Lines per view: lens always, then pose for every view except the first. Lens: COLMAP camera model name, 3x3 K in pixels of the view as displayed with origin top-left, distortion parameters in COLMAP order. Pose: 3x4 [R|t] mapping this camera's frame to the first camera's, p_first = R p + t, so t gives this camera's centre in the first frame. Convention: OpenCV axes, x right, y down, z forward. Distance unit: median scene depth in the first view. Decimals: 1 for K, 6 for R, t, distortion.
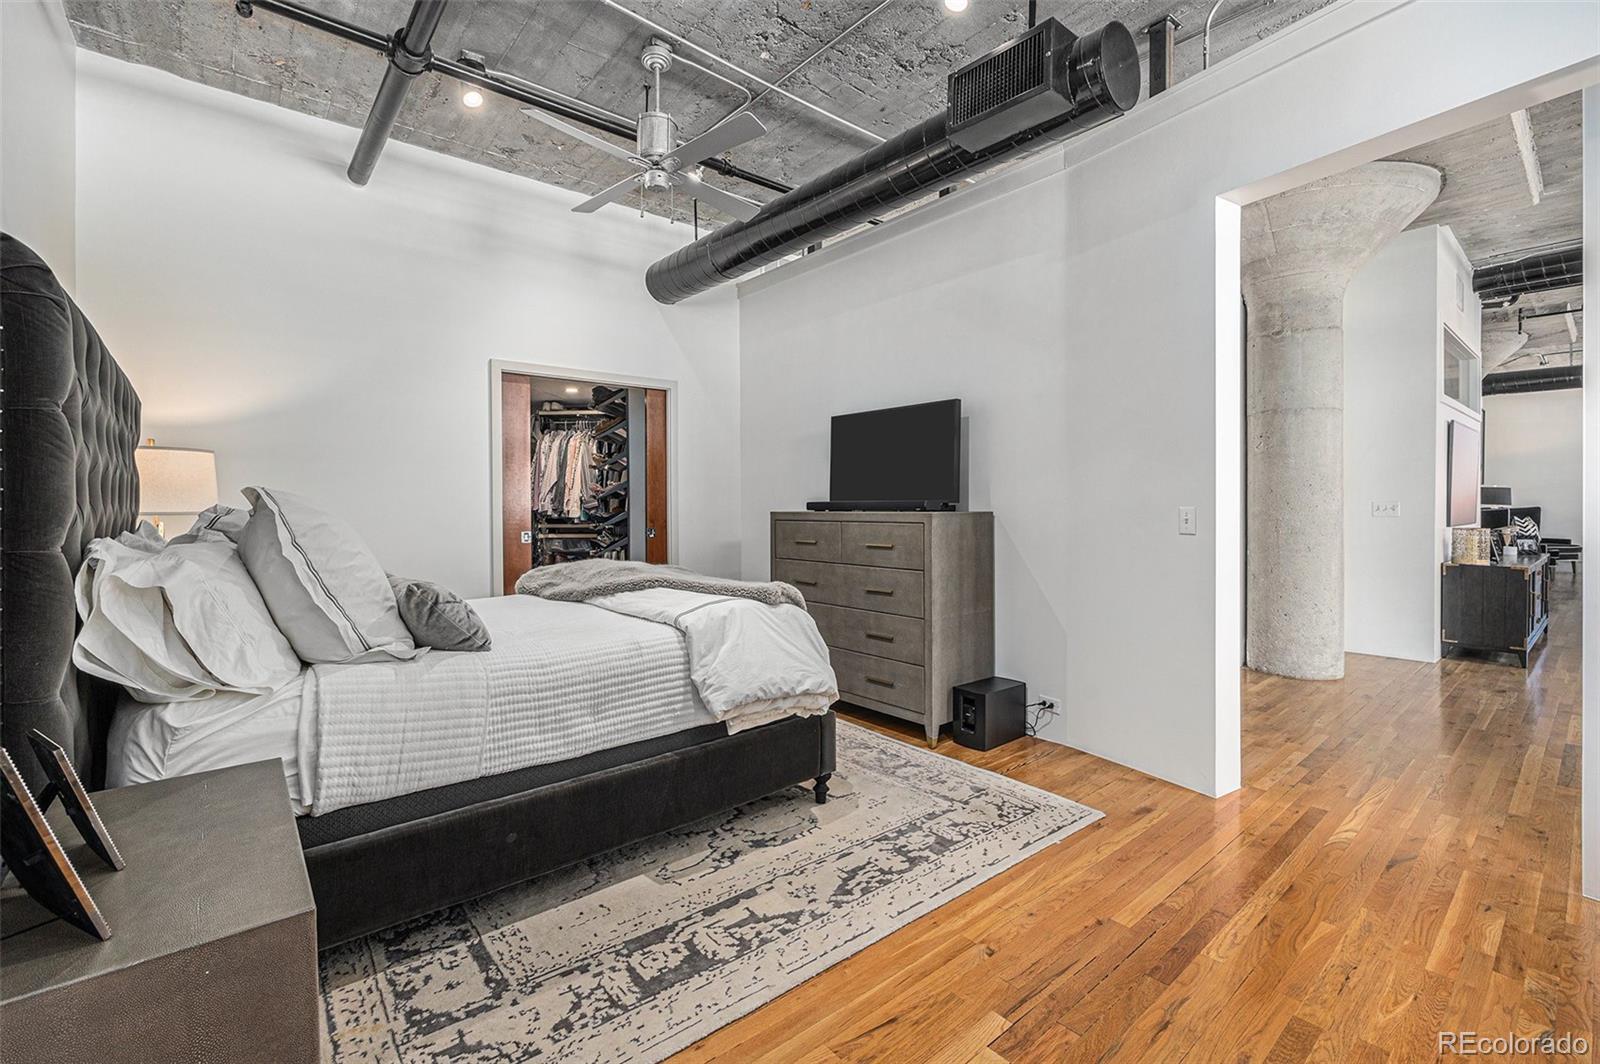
lens RADIAL K [[684.0, 0, 792.2], [0, 684.0, 518.7], [0, 0, 1]] dist [-0.012812, 0.000058]
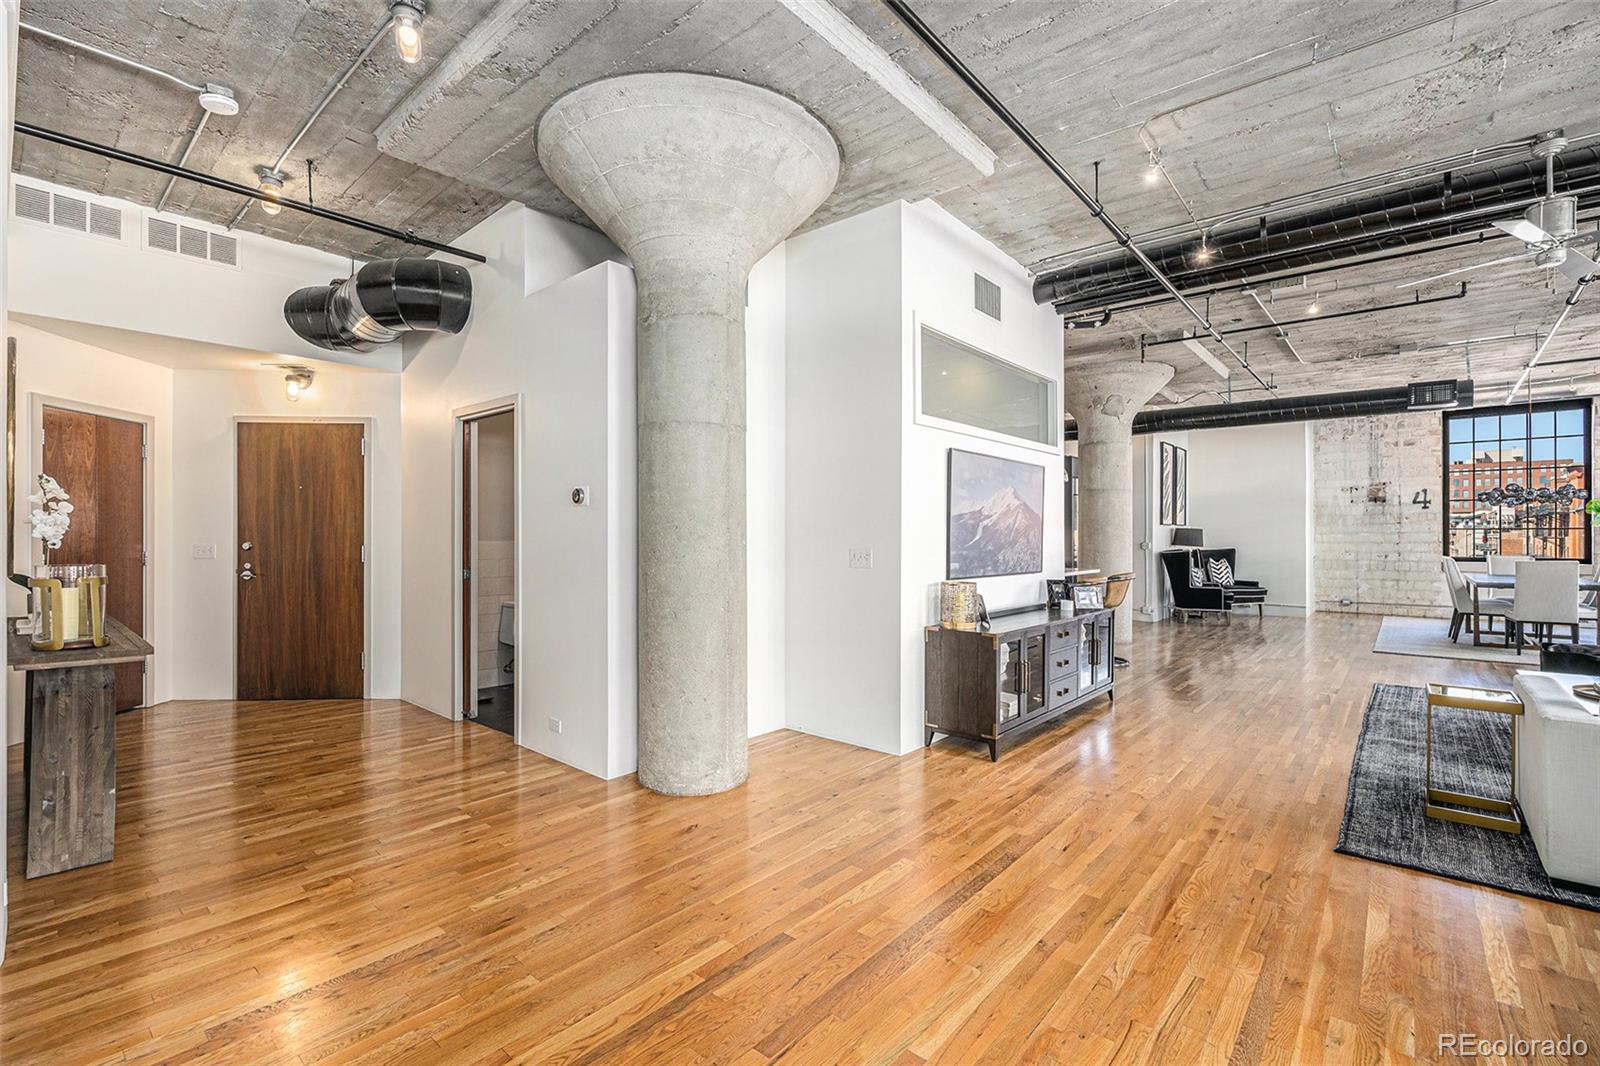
lens RADIAL K [[701.6, 0, 803.4], [0, 701.6, 531.3], [0, 0, 1]] dist [0.004495, -0.000090]
pose [[0.985619, 0.011273, 0.168608, 0.623863], [-0.006695, 0.999594, -0.027694, -0.020193], [-0.168852, 0.026167, 0.985294, 0.189578]]
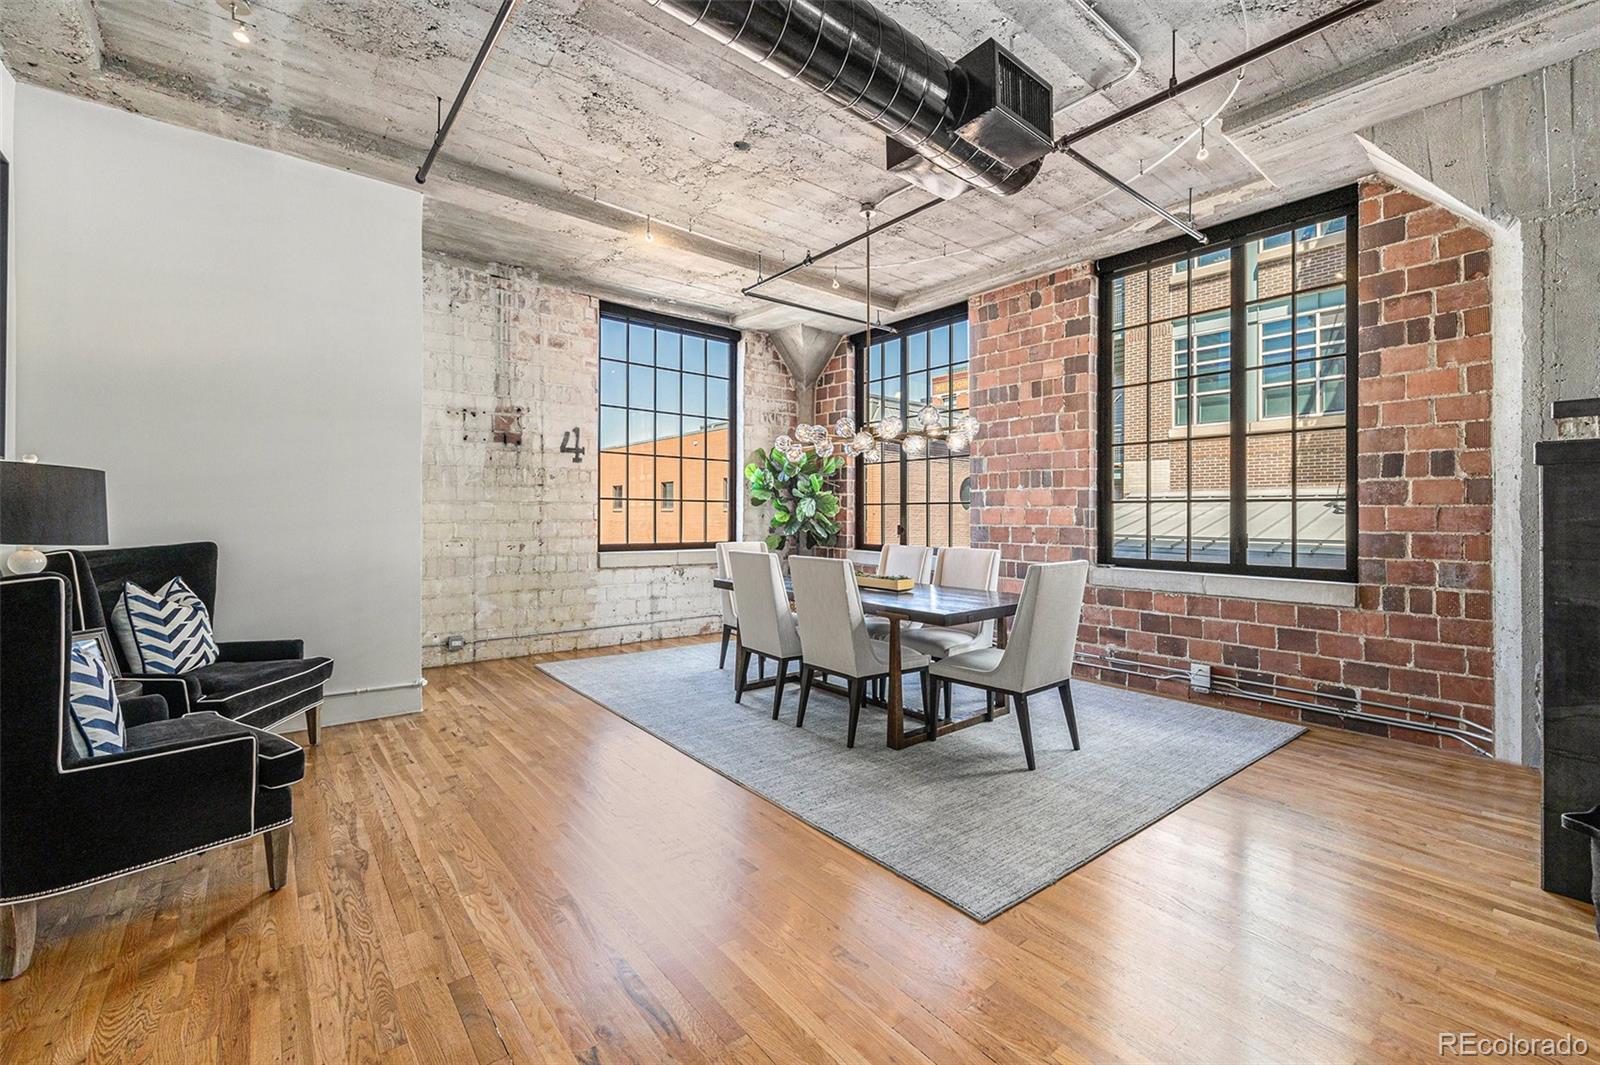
lens RADIAL K [[669.4, 0, 813.0], [0, 669.4, 519.6], [0, 0, 1]] dist [0.011659, -0.000193]
pose [[0.012154, 0.003145, 0.999921, 1.567192], [0.011650, 0.999927, -0.003287, -0.047672], [-0.999858, 0.011689, 0.012116, 1.405770]]
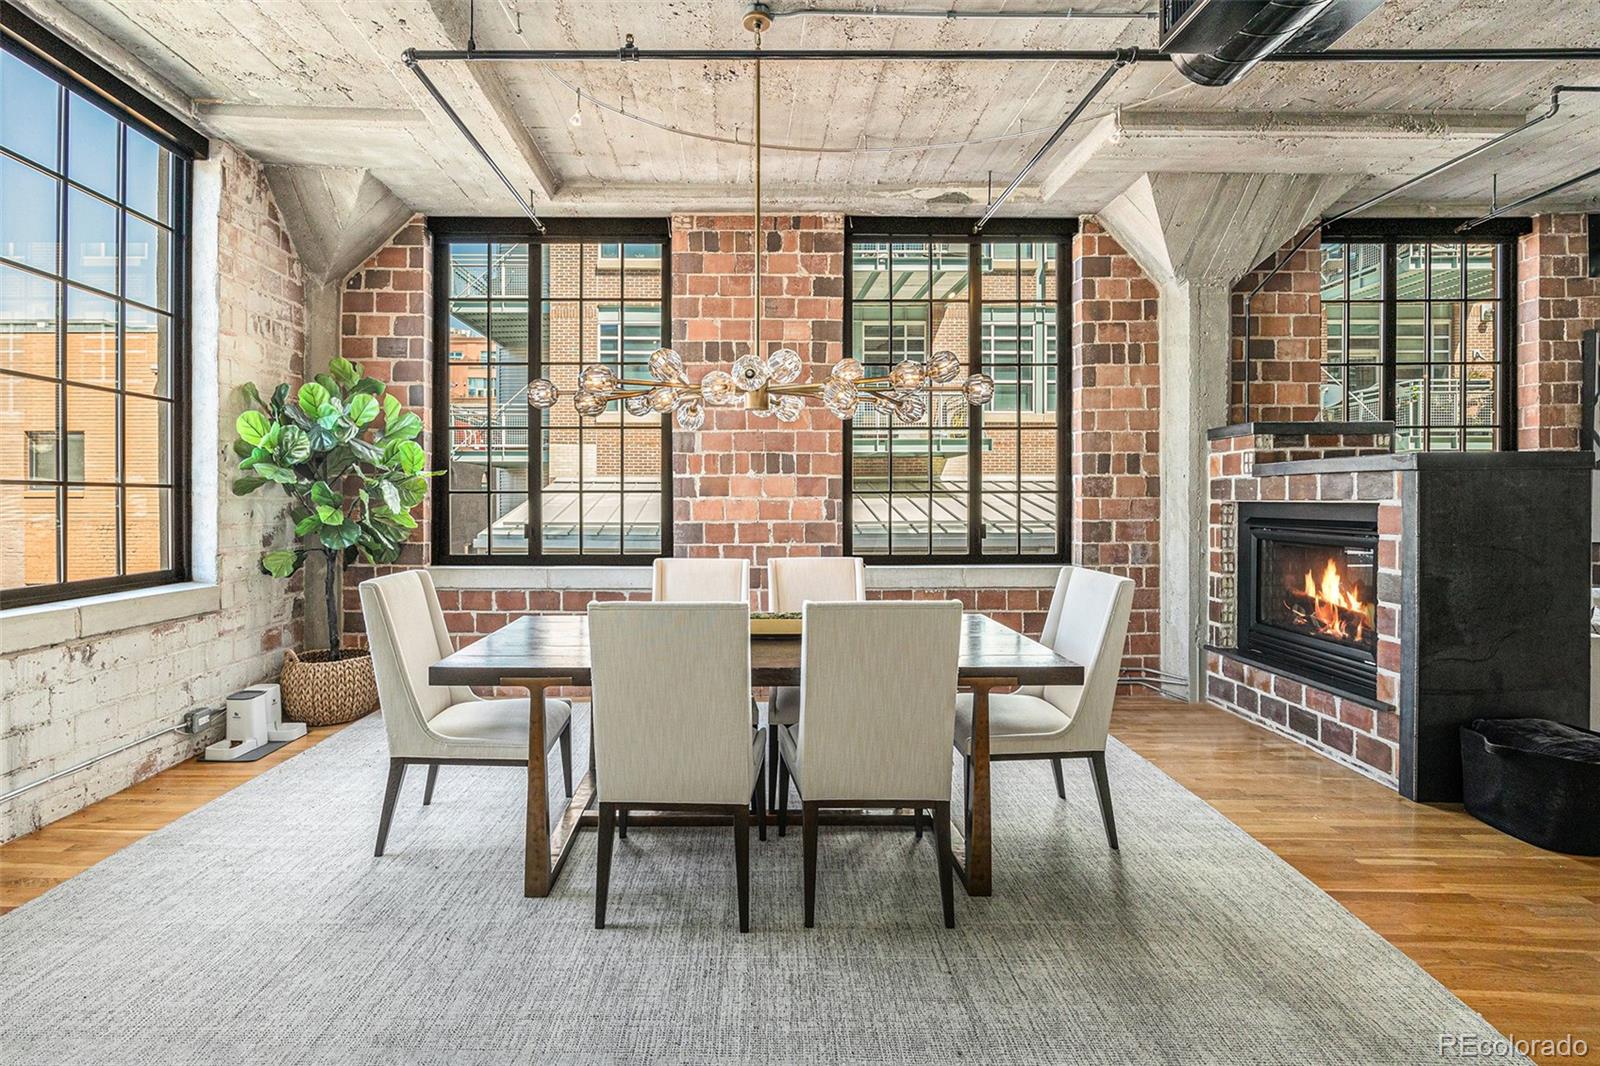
lens RADIAL K [[701.6, 0, 793.7], [0, 701.6, 495.2], [0, 0, 1]] dist [0.004495, -0.000090]
pose [[-0.764343, 0.015569, 0.644622, 2.027178], [0.020399, 0.999792, 0.000041, -0.069385], [-0.644487, 0.013181, -0.764502, 1.728891]]
